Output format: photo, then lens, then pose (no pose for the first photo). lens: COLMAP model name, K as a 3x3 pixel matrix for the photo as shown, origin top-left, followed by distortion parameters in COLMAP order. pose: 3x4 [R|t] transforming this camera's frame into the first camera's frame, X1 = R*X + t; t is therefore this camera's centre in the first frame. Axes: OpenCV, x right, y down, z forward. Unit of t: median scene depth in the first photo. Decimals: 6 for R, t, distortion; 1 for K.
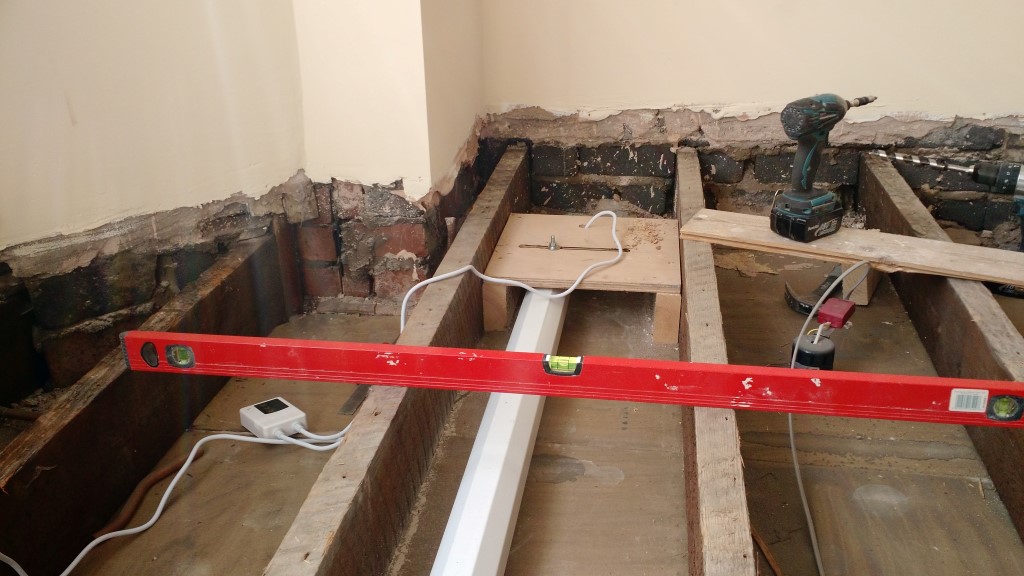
lens RADIAL K [[919.7, 0, 512.0], [0, 919.7, 288.0], [0, 0, 1]] dist [0.104454, -0.355796]
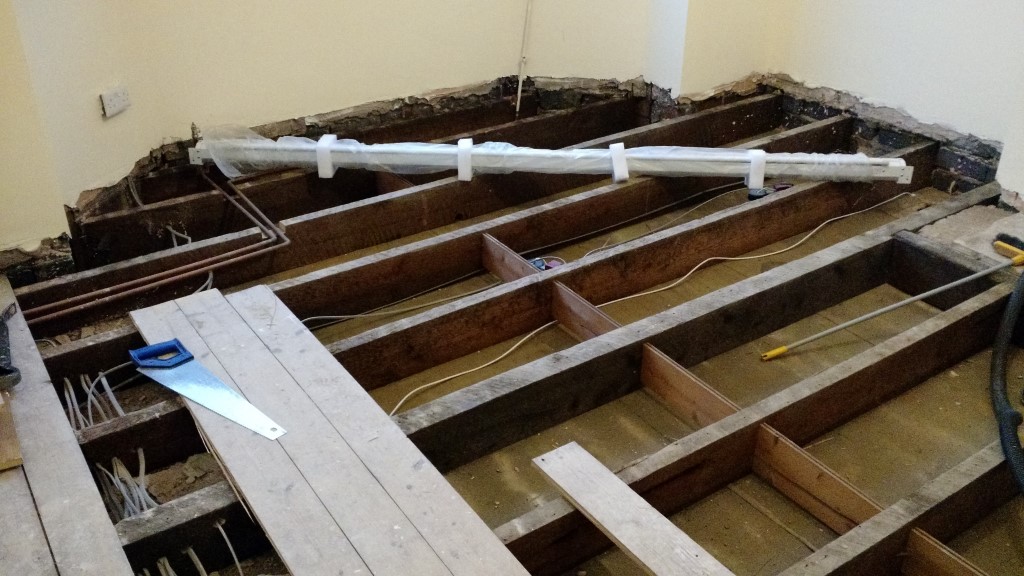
lens RADIAL K [[919.7, 0, 512.0], [0, 919.7, 288.0], [0, 0, 1]] dist [0.104454, -0.355796]
pose [[0.672020, 0.373536, -0.639422, 1.345937], [-0.303491, 0.926539, 0.222302, -0.044339], [0.675487, 0.044667, 0.736017, -1.054661]]
